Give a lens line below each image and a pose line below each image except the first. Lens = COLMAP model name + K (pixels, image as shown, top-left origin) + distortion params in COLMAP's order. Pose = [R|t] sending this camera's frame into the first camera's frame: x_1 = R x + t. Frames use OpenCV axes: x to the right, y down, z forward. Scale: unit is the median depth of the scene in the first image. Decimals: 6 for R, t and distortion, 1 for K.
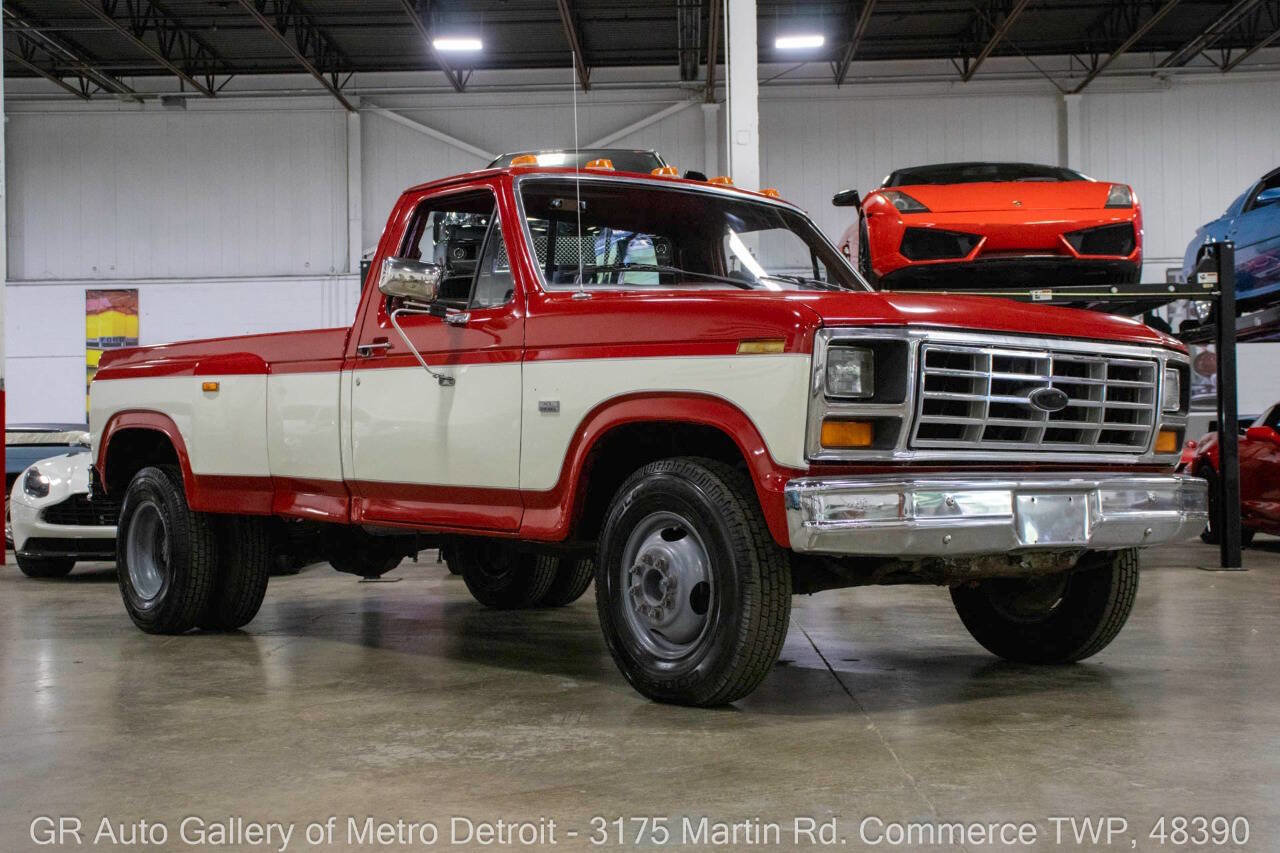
lens RADIAL K [[1785.8, 0, 636.5], [0, 1785.8, 396.1], [0, 0, 1]] dist [0.034224, 0.102384]
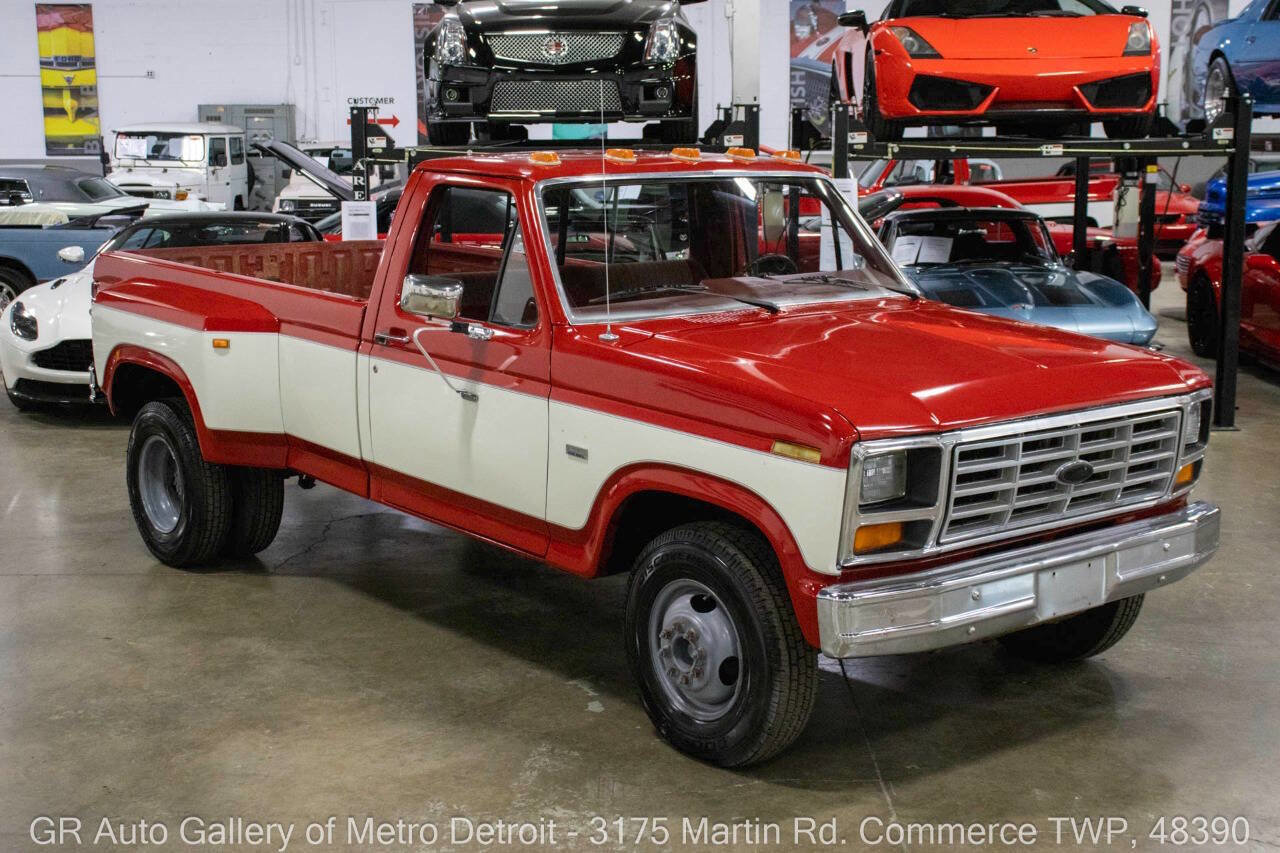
lens RADIAL K [[1820.8, 0, 640.0], [0, 1820.8, 426.5], [0, 0, 1]] dist [0.032255, 0.171064]
pose [[0.999779, 0.004962, 0.020405, -0.030061], [-0.009079, 0.978309, 0.206953, -0.192664], [-0.018936, -0.207092, 0.978138, -0.000490]]
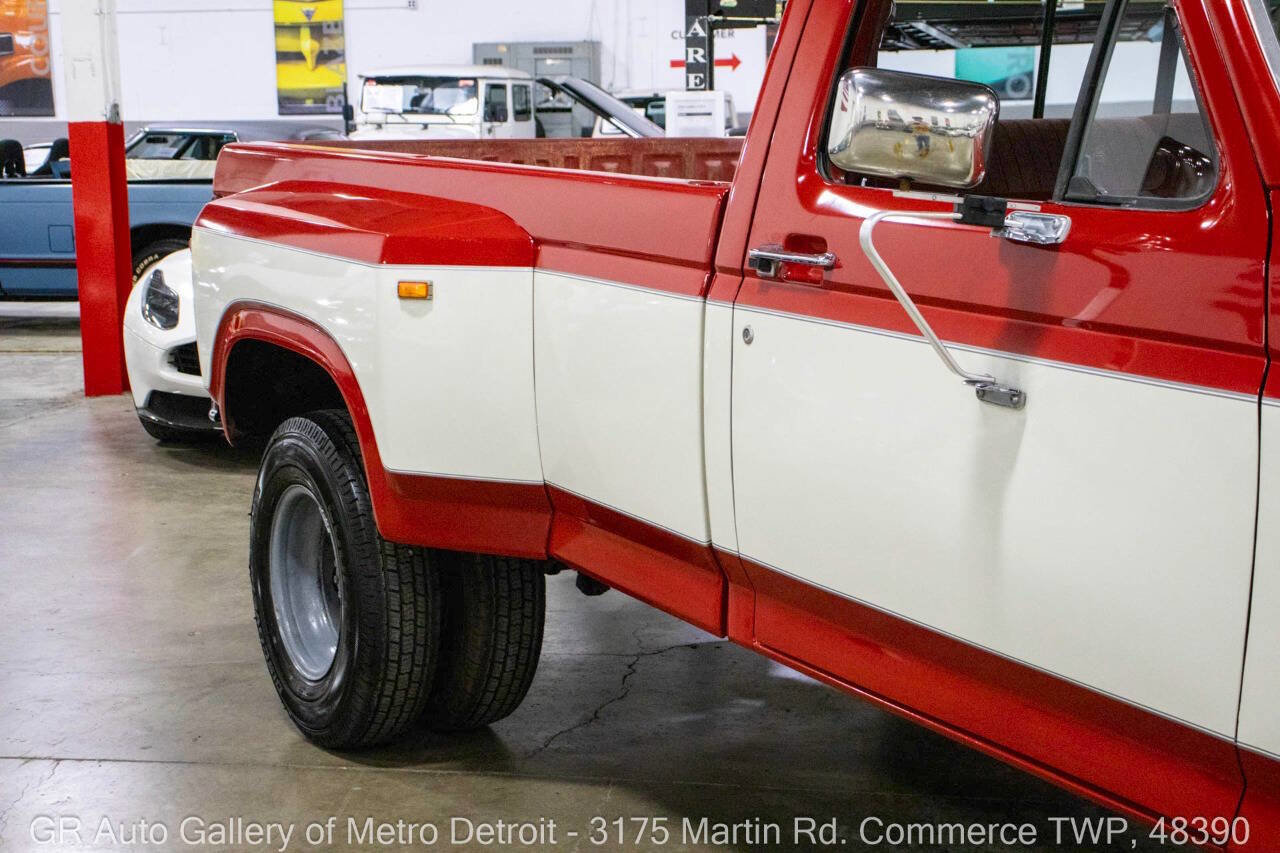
lens RADIAL K [[2211.0, 0, 640.0], [0, 2211.0, 426.5], [0, 0, 1]] dist [0.191907, 0.021771]
pose [[0.988876, 0.019394, -0.147471, -0.106435], [0.007757, 0.983390, 0.181341, -0.083681], [0.148538, -0.180468, 0.972300, 0.498624]]
